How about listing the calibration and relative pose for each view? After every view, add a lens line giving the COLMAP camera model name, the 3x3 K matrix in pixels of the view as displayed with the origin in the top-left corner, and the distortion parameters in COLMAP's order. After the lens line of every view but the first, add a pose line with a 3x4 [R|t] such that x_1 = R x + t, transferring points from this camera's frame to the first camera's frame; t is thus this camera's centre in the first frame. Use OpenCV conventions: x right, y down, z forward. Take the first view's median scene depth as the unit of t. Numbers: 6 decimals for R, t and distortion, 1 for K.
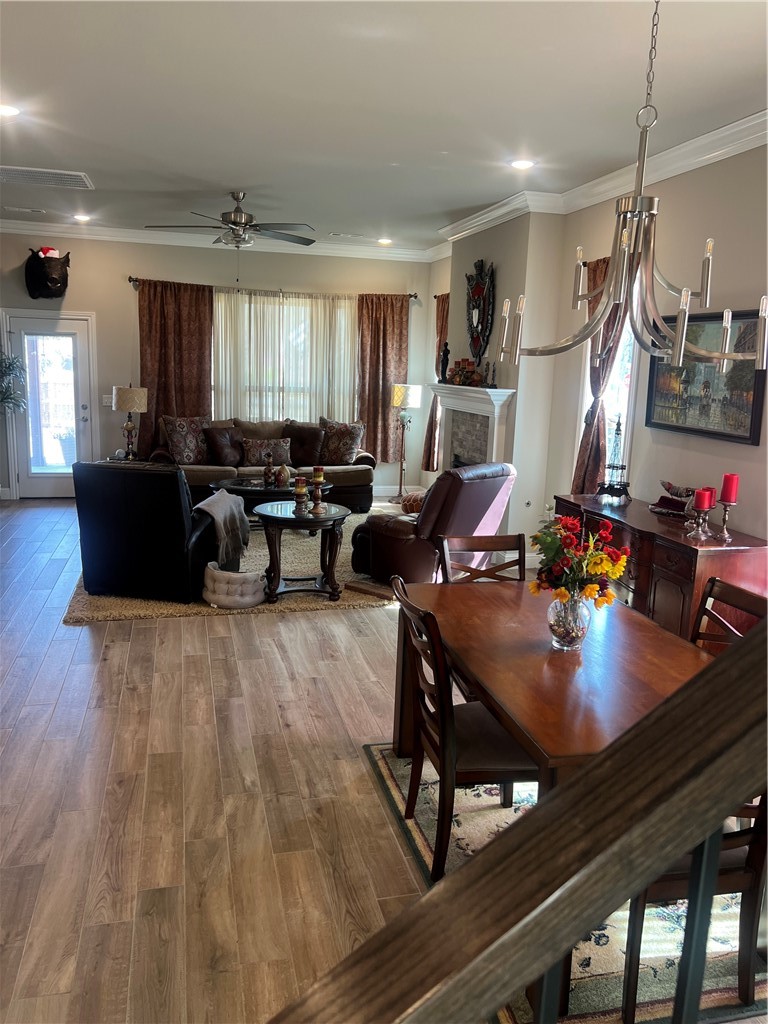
lens RADIAL K [[777.8, 0, 381.1], [0, 777.8, 515.3], [0, 0, 1]] dist [0.031088, -0.019964]
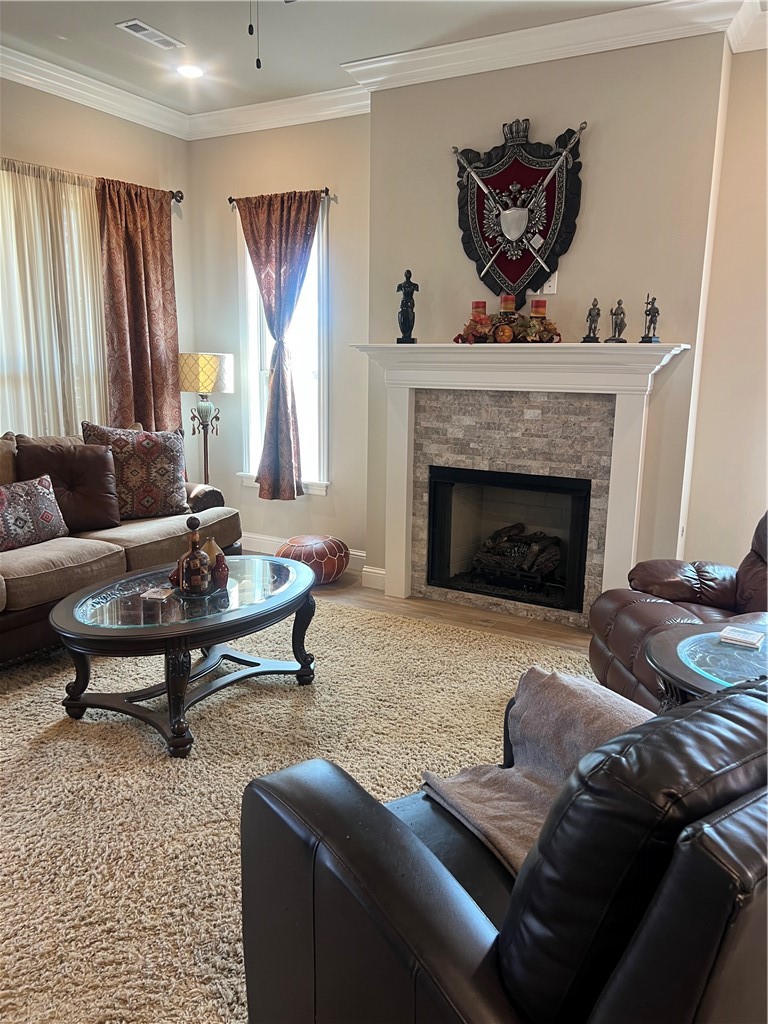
lens RADIAL K [[777.8, 0, 384.5], [0, 777.8, 506.3], [0, 0, 1]] dist [0.031088, -0.019964]
pose [[0.693712, -0.163219, 0.701515, -0.275634], [0.150312, 0.985346, 0.080617, -0.079704], [-0.704393, 0.049521, 0.708080, 0.484093]]
